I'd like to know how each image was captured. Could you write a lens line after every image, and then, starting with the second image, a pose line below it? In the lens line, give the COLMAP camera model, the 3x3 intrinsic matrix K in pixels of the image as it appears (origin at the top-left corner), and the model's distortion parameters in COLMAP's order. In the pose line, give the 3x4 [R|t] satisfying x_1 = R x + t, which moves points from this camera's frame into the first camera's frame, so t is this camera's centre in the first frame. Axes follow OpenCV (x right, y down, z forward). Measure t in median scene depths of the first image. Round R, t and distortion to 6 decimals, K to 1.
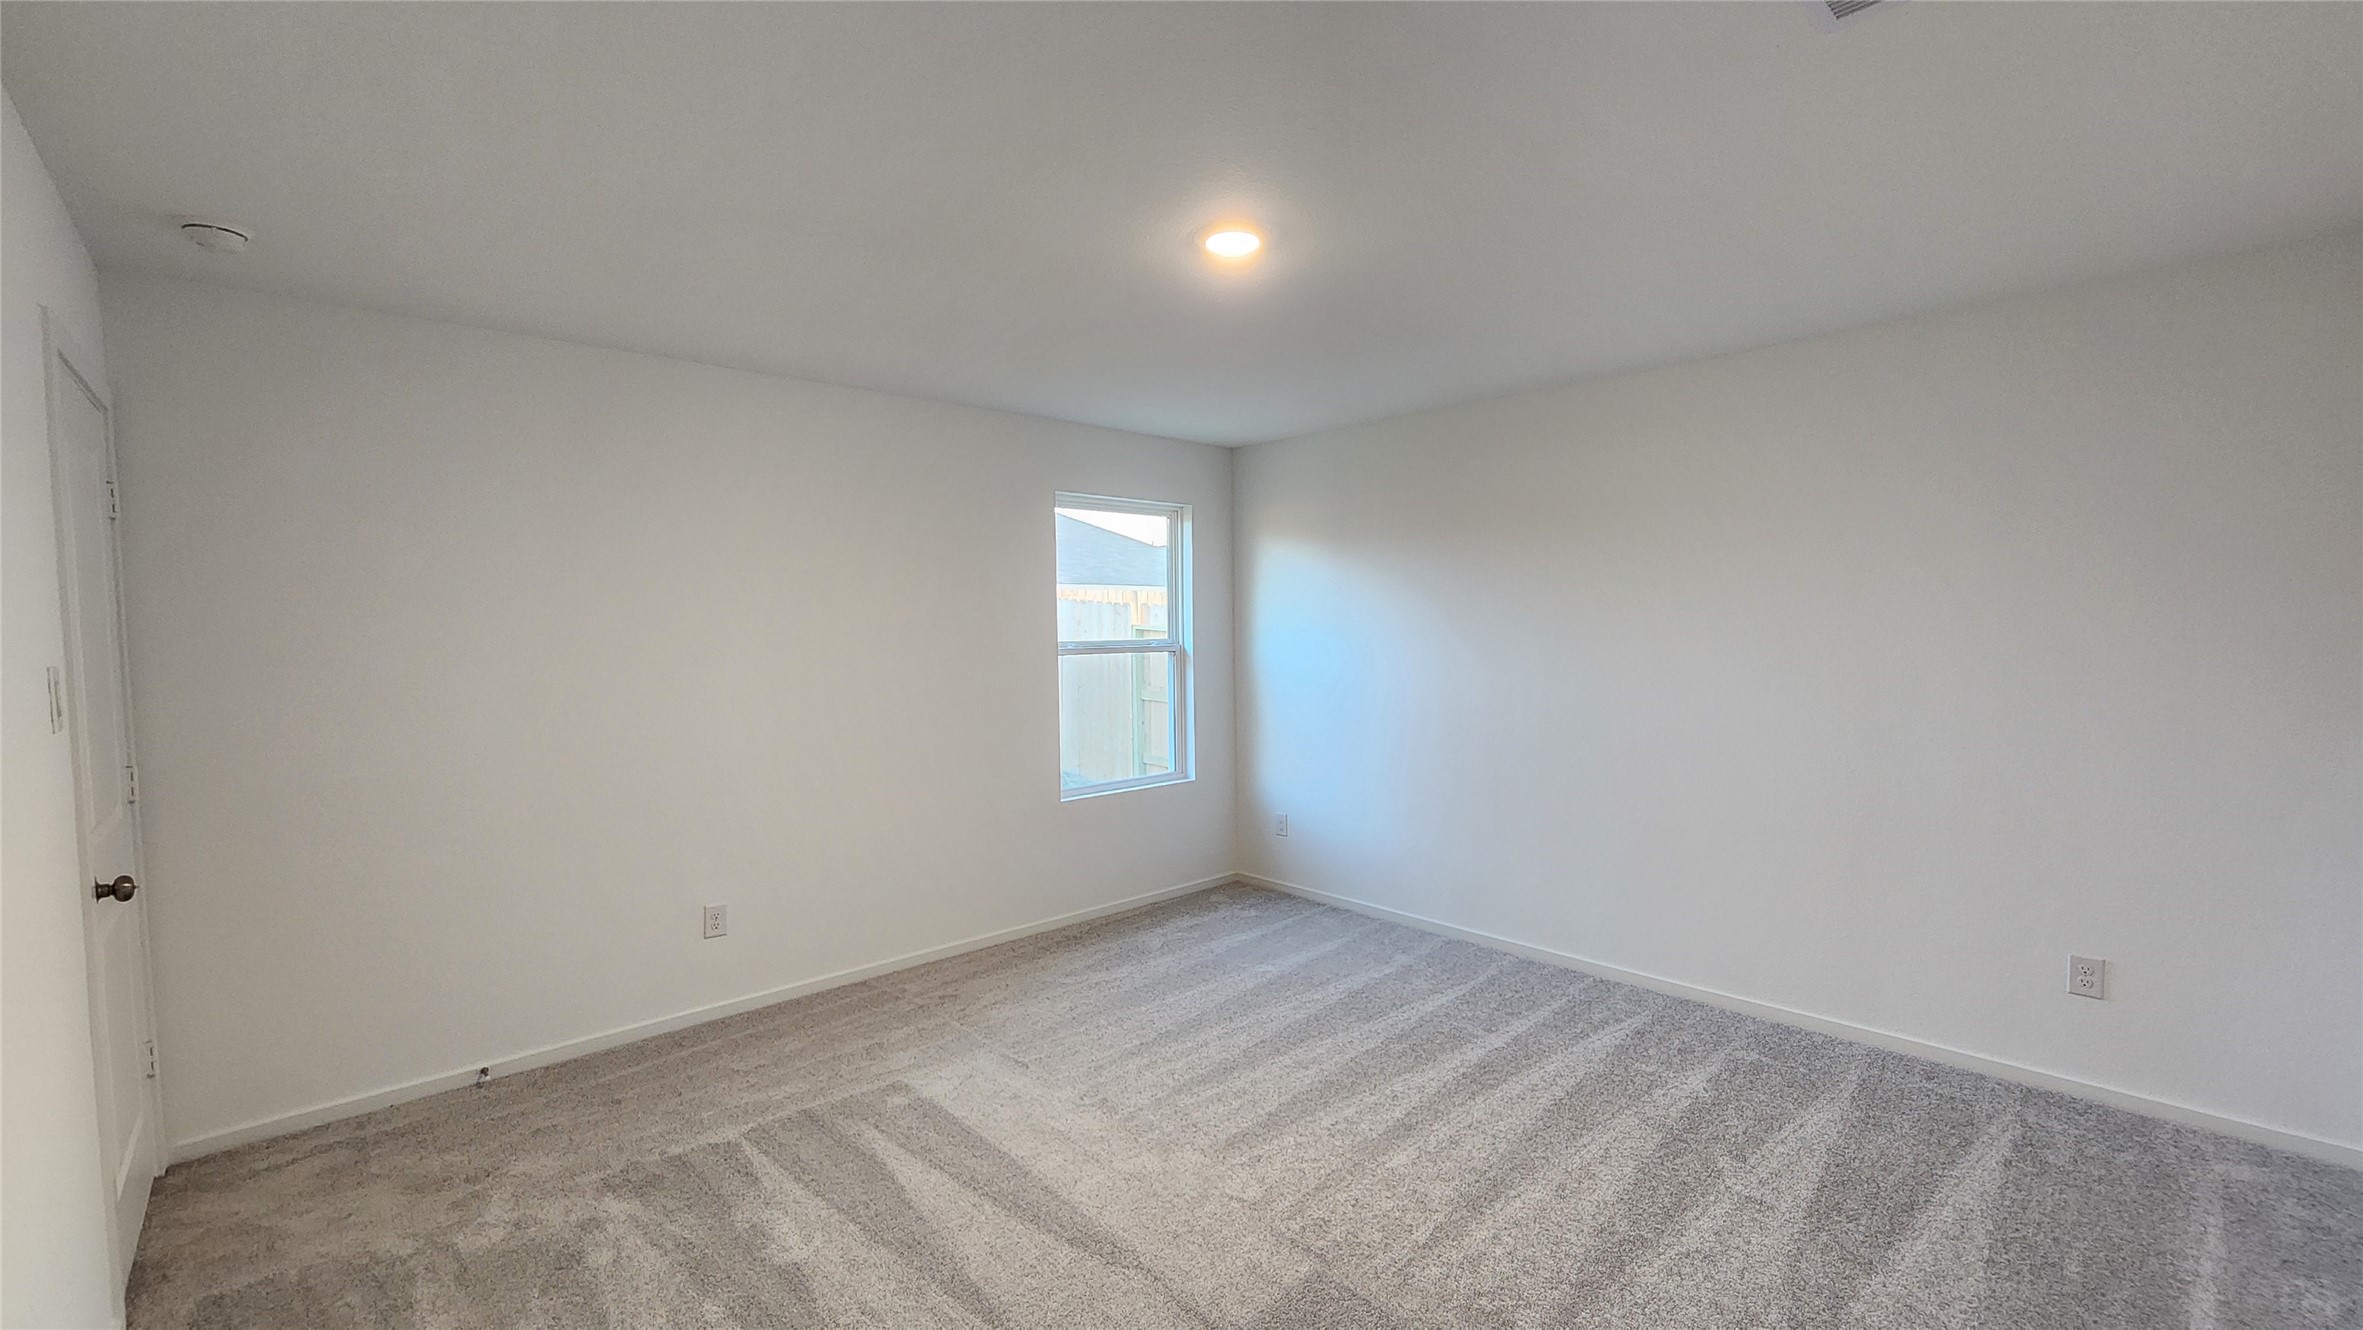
lens RADIAL K [[977.8, 0, 1192.2], [0, 977.8, 673.1], [0, 0, 1]] dist [0.000774, 0.000310]
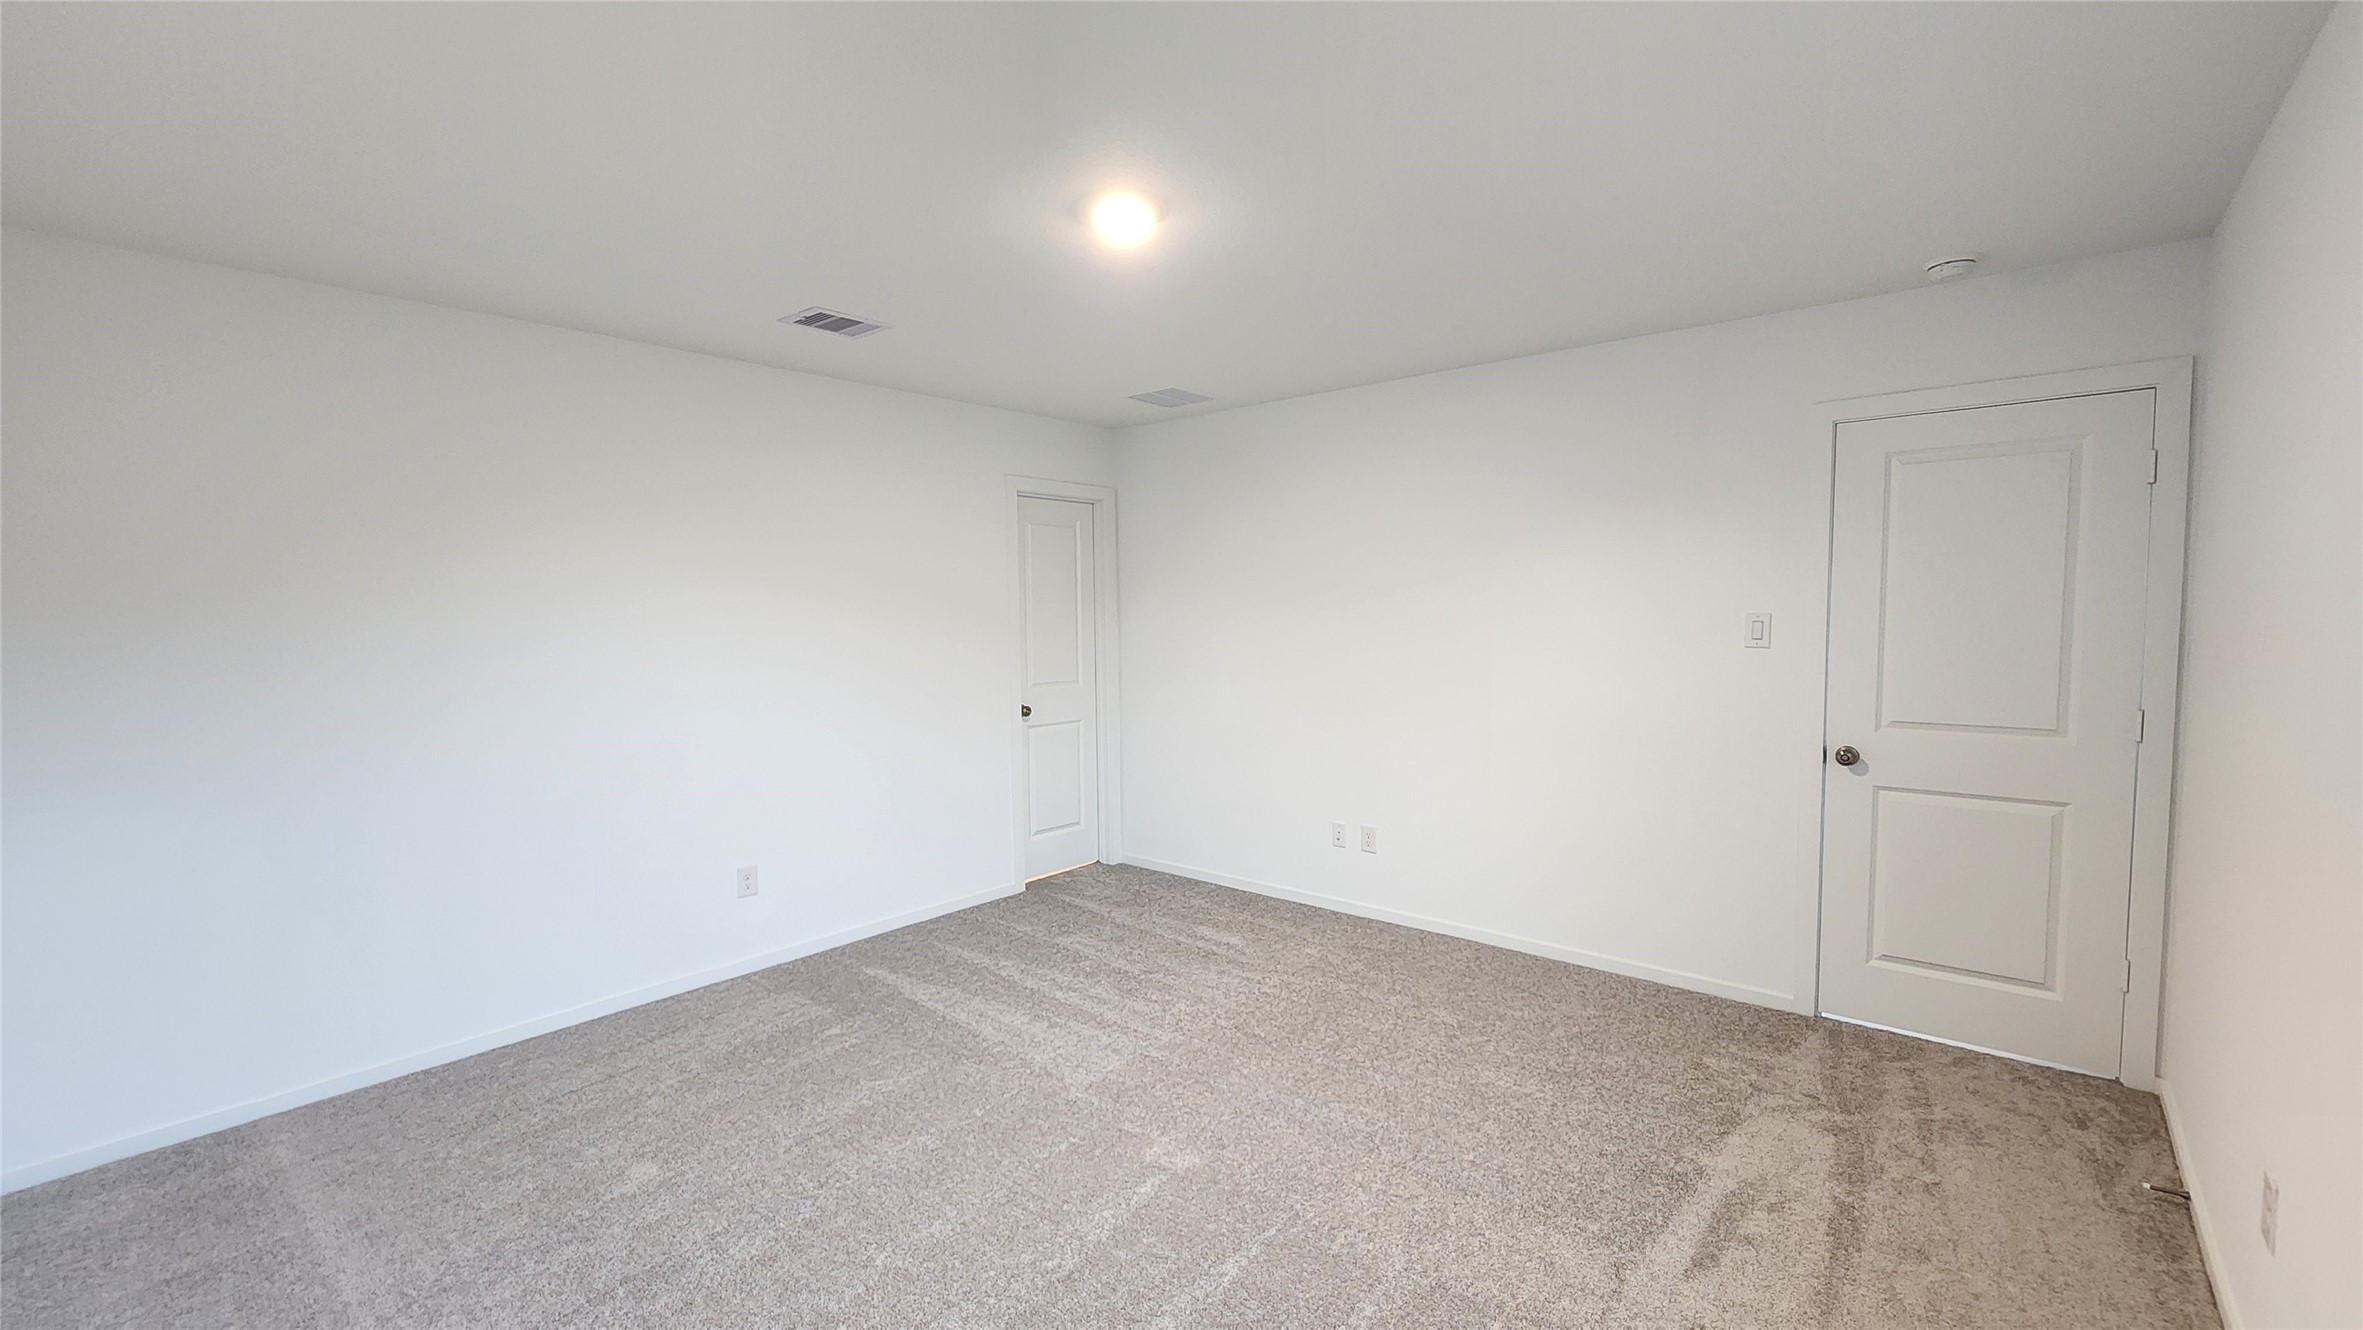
lens RADIAL K [[977.8, 0, 1192.2], [0, 977.8, 673.1], [0, 0, 1]] dist [0.000774, 0.000310]
pose [[-0.991582, 0.031634, -0.125554, 0.091077], [0.016677, 0.992822, 0.118434, -0.075586], [0.128399, 0.115343, -0.984992, 1.540900]]
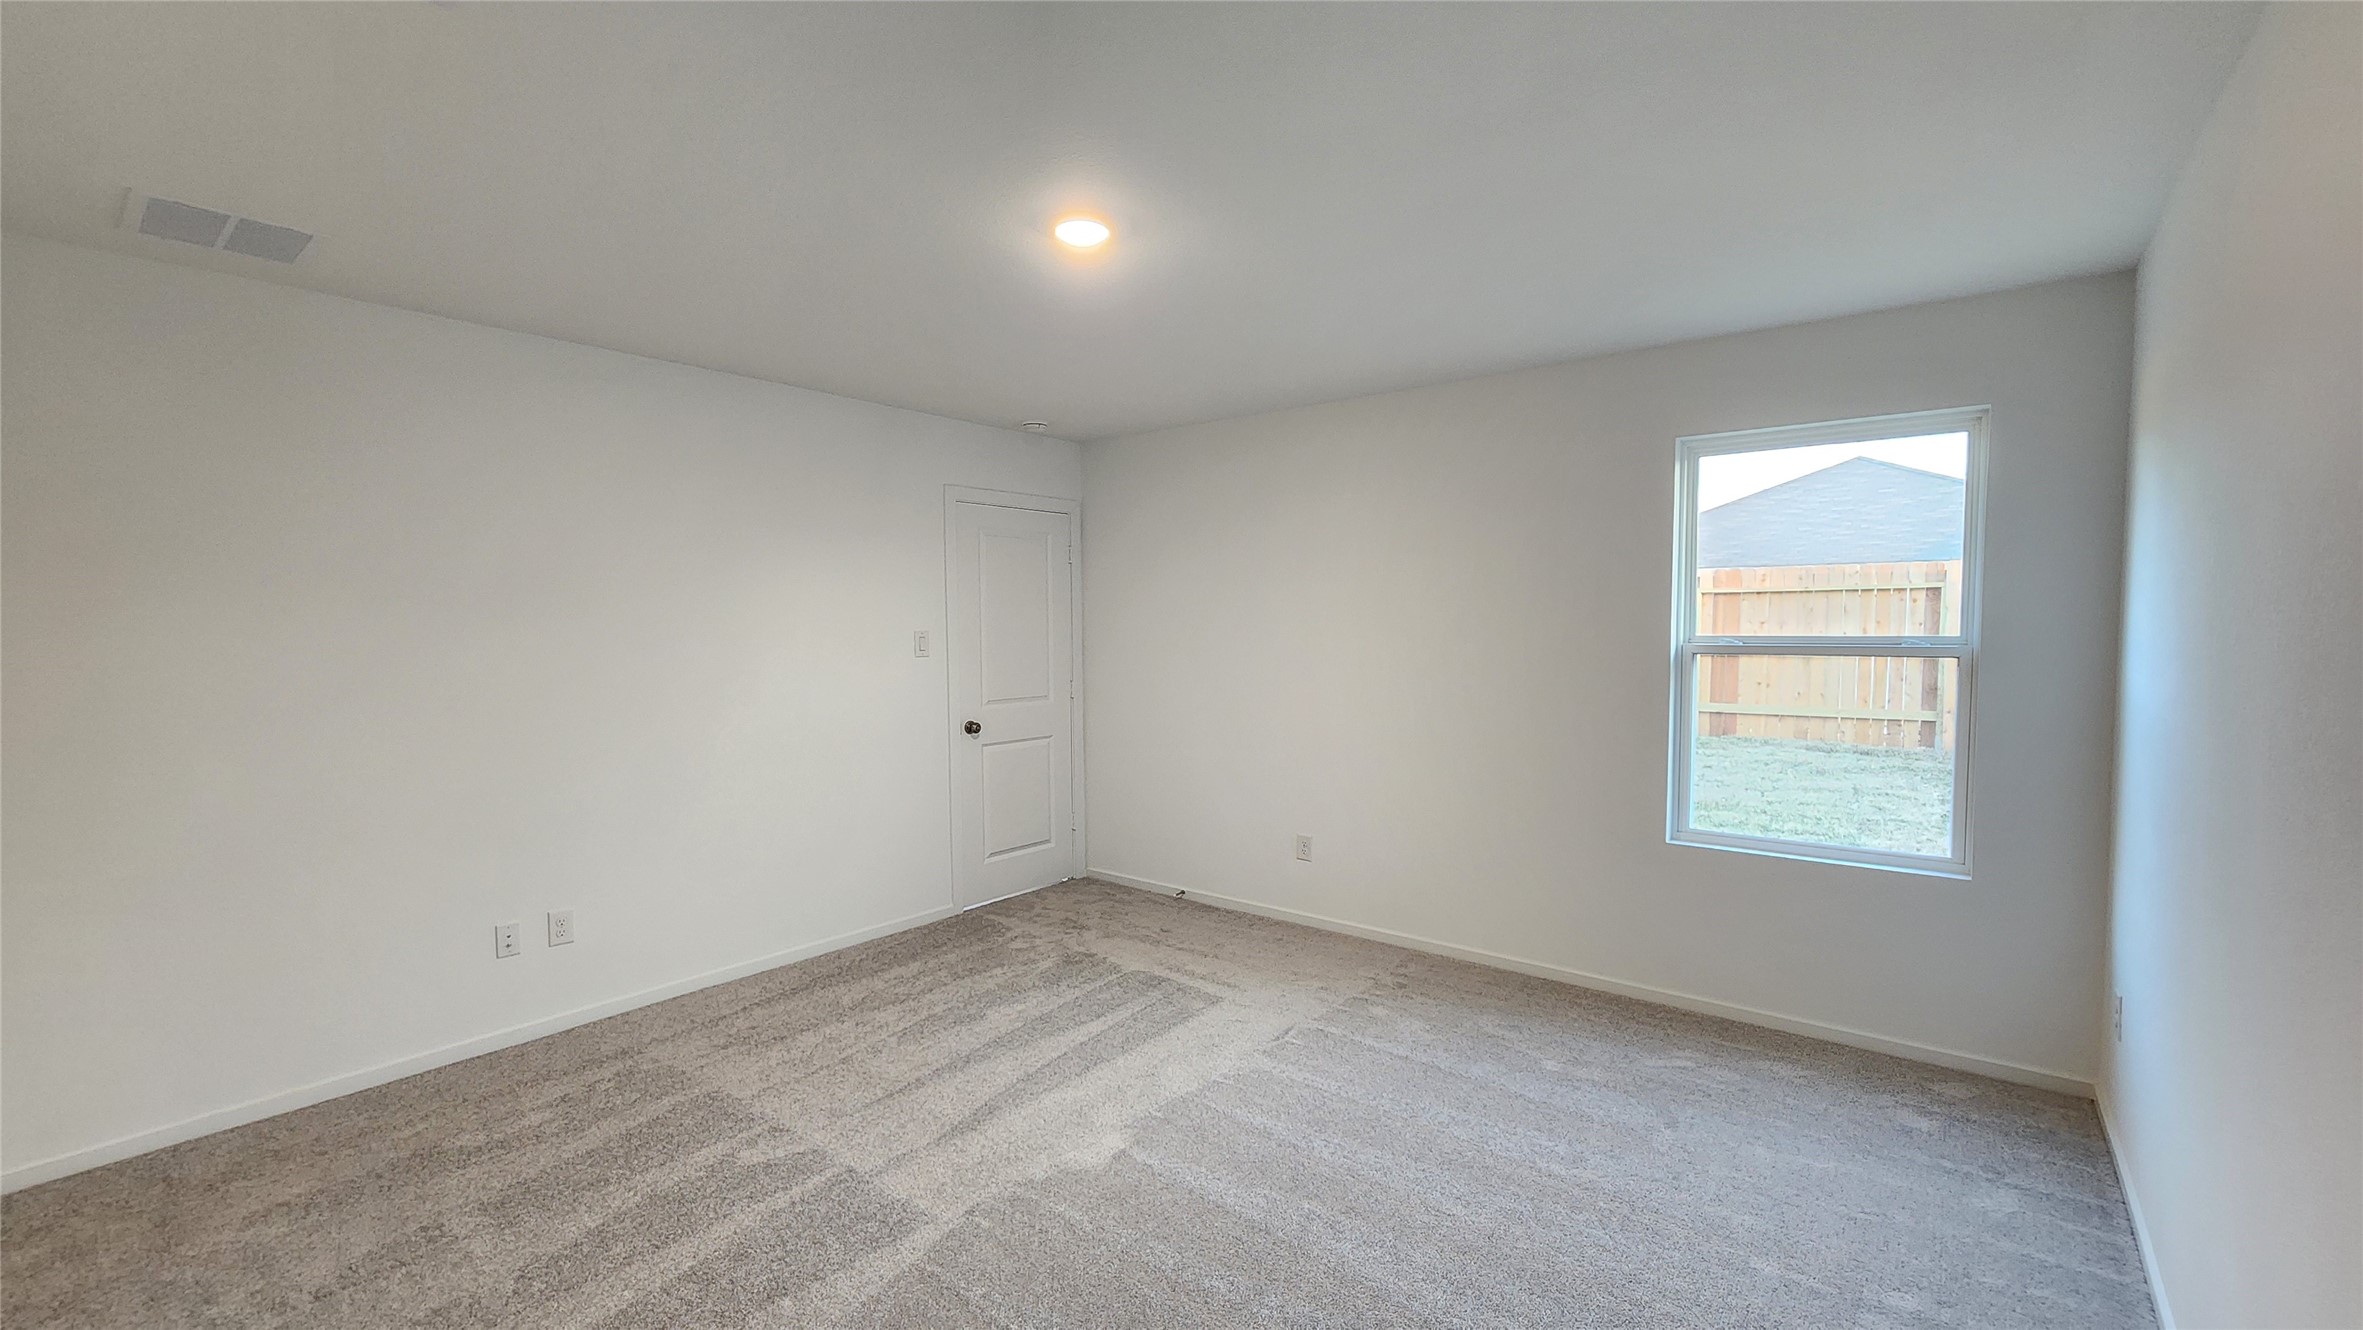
lens RADIAL K [[977.8, 0, 1192.2], [0, 977.8, 673.1], [0, 0, 1]] dist [0.000774, 0.000310]
pose [[0.153563, 0.062256, -0.986176, 0.816895], [-0.046788, 0.997352, 0.055676, -0.040222], [0.987031, 0.037592, 0.156069, 0.735777]]
